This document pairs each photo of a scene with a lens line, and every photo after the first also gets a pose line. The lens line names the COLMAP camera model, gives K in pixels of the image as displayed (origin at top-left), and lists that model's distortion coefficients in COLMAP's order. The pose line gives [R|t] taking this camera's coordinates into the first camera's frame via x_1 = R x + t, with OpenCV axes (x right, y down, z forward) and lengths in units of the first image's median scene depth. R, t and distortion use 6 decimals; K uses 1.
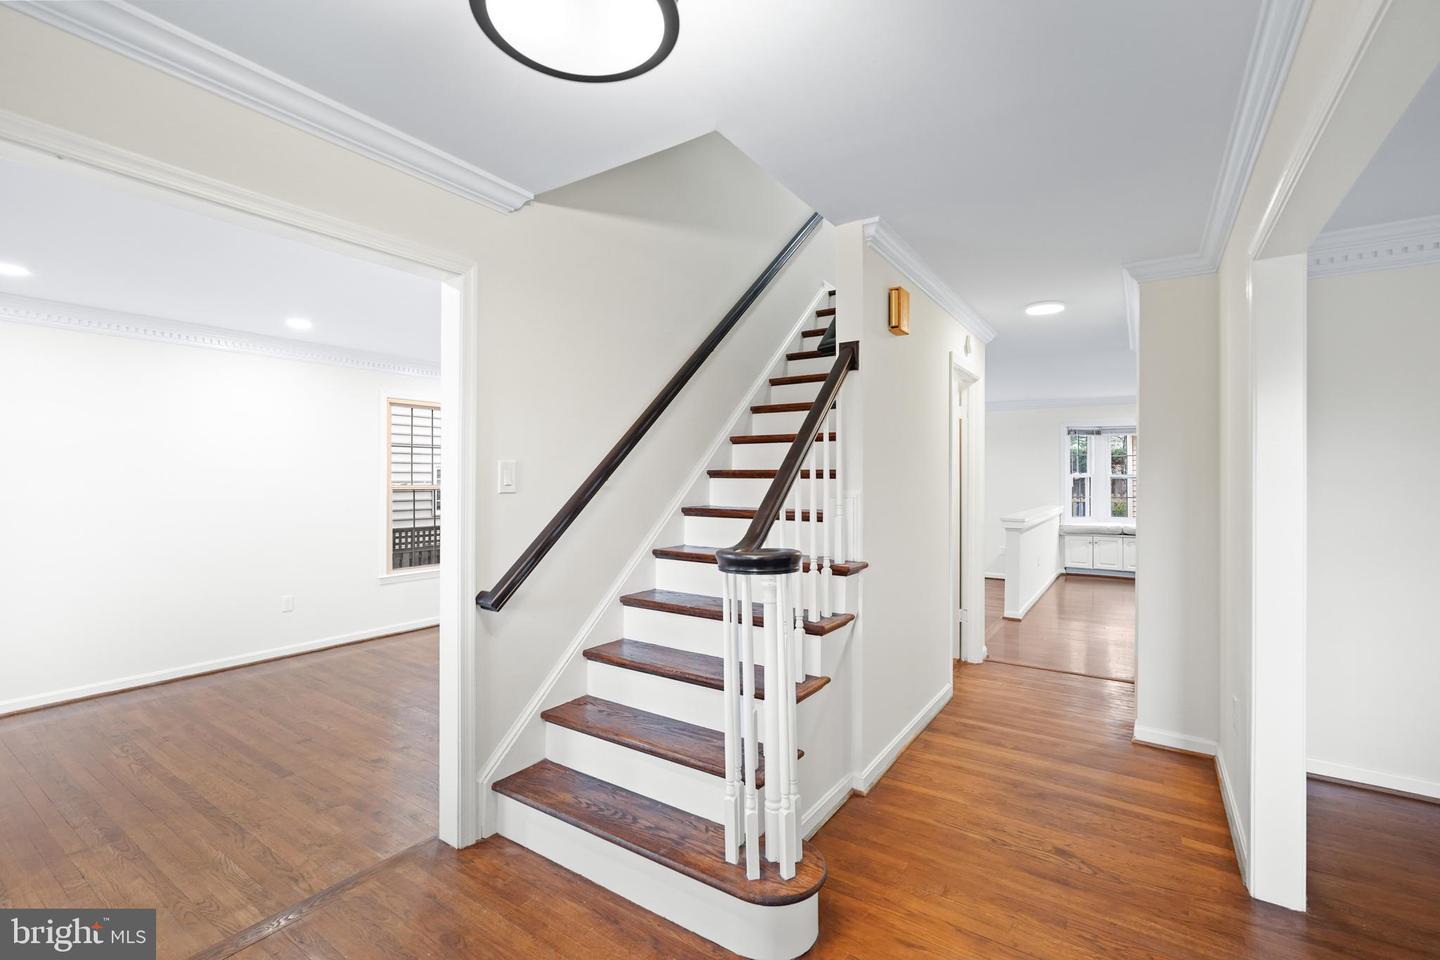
lens RADIAL K [[640.3, 0, 714.5], [0, 640.3, 474.6], [0, 0, 1]] dist [-0.002544, 0.000100]
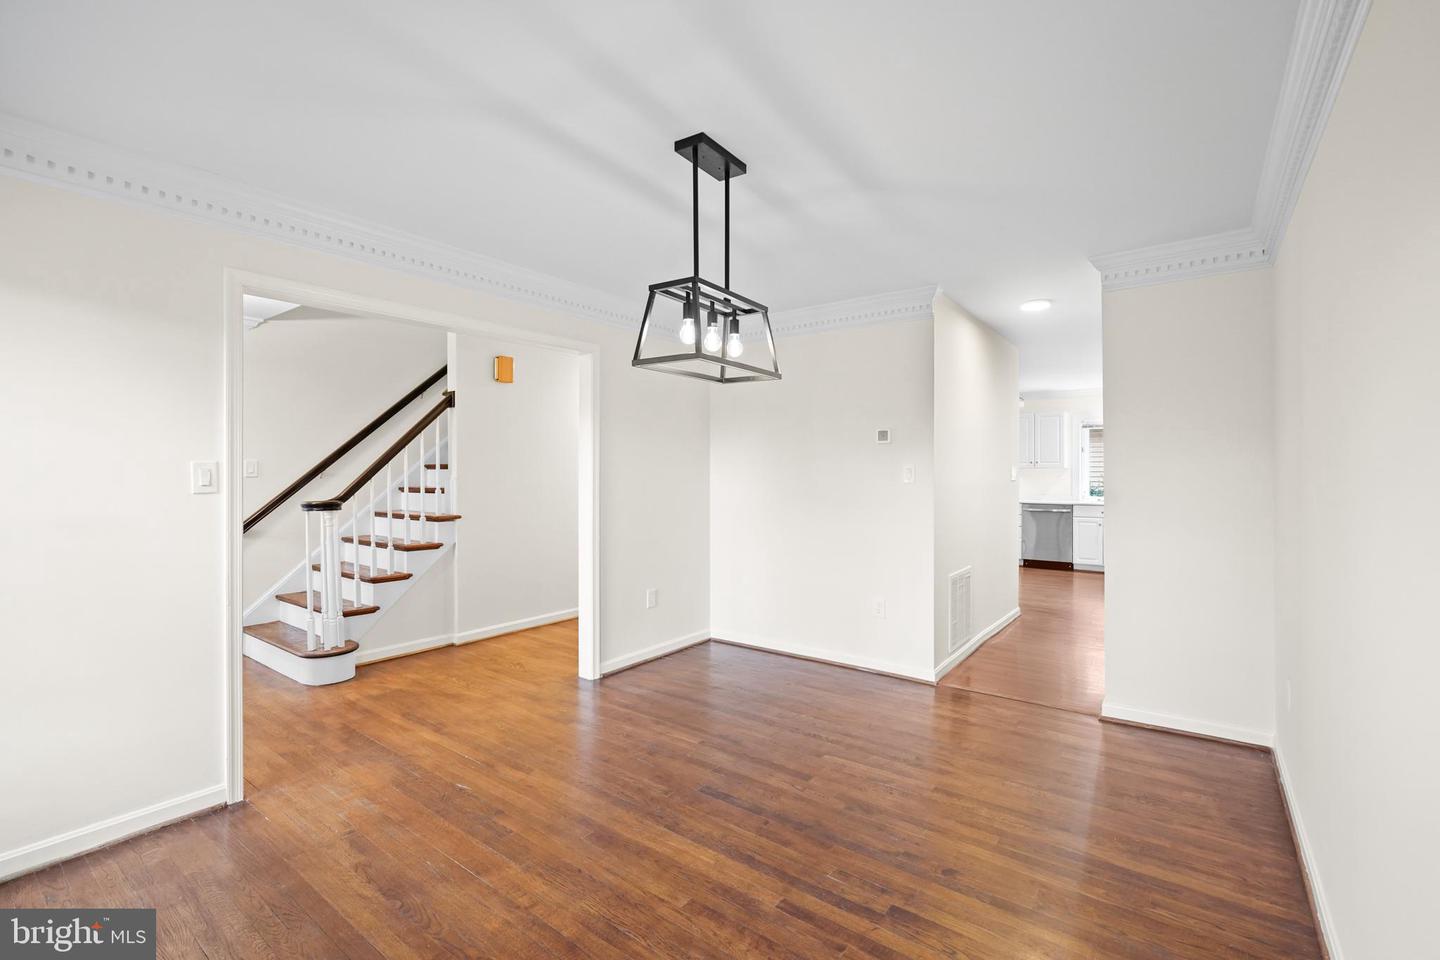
lens RADIAL K [[640.3, 0, 714.5], [0, 640.3, 474.6], [0, 0, 1]] dist [-0.002544, 0.000100]
pose [[0.997911, -0.007514, -0.064161, 1.101258], [0.008589, 0.999827, 0.016497, -0.000659], [0.064026, -0.017013, 0.997803, -0.760247]]
